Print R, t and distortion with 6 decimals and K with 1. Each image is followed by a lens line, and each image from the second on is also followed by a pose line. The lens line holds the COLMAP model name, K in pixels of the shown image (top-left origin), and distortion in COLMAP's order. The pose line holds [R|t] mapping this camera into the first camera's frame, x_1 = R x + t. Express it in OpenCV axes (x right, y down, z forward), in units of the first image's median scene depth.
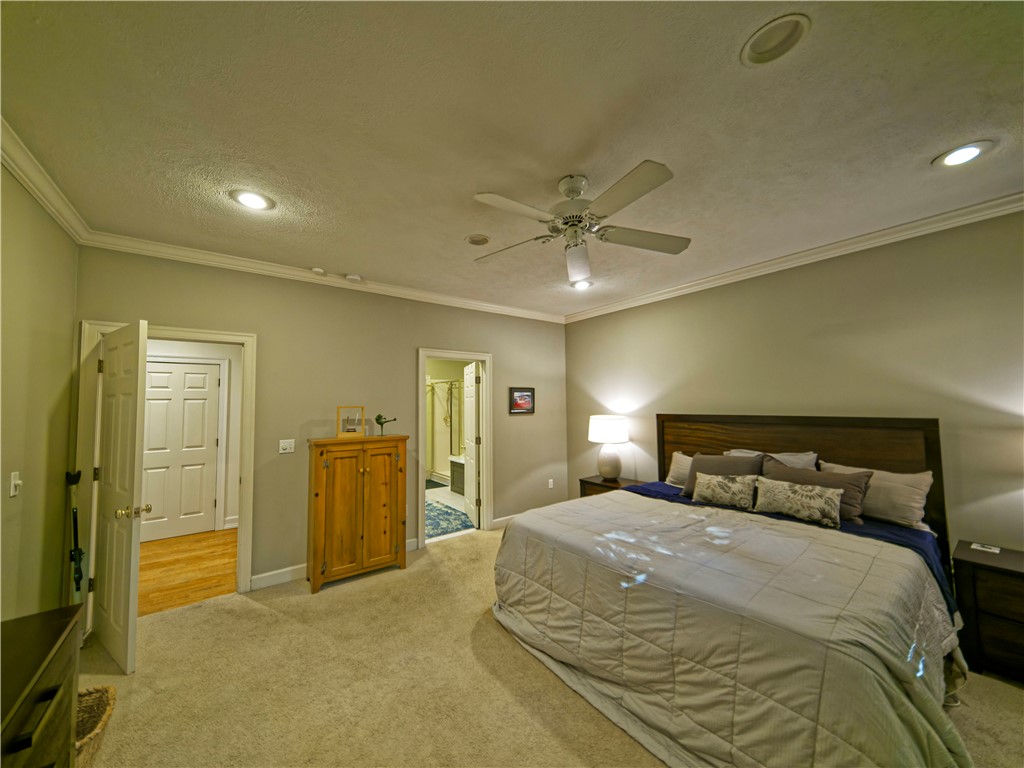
lens RADIAL K [[377.6, 0, 514.9], [0, 377.6, 384.0], [0, 0, 1]] dist [0.005740, -0.000942]
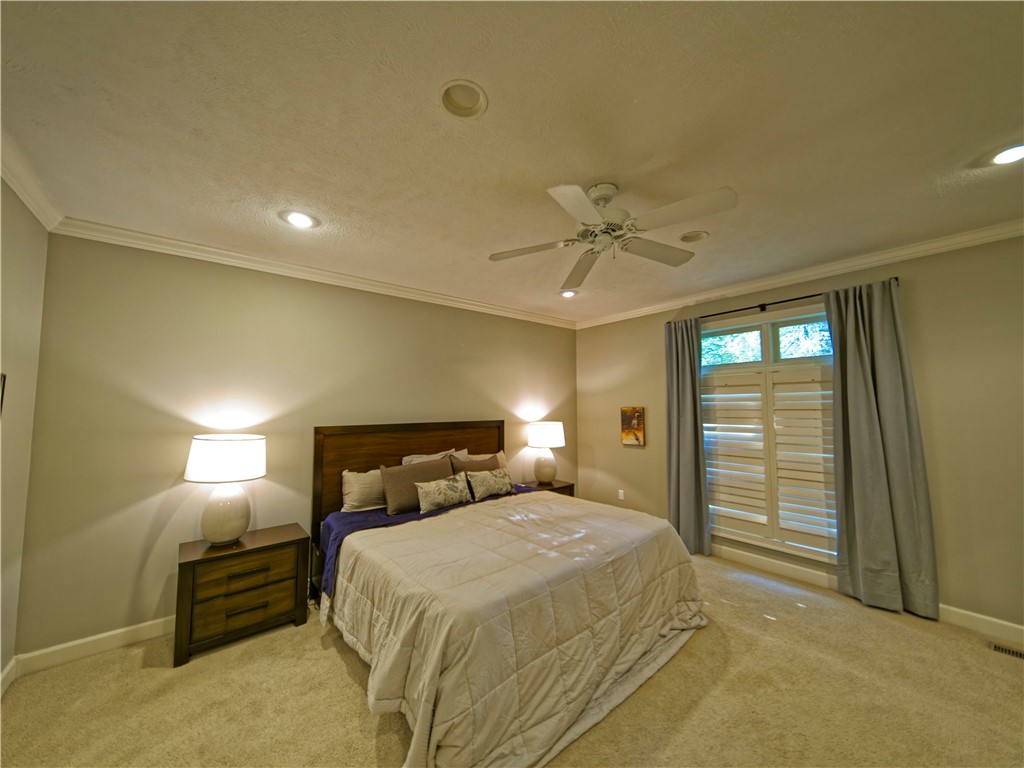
lens RADIAL K [[377.6, 0, 514.5], [0, 377.6, 382.1], [0, 0, 1]] dist [0.005740, -0.000942]
pose [[-0.036374, 0.078527, 0.996248, -0.554474], [-0.042559, 0.995882, -0.080052, 0.046698], [-0.998432, -0.045311, -0.032882, 0.859537]]
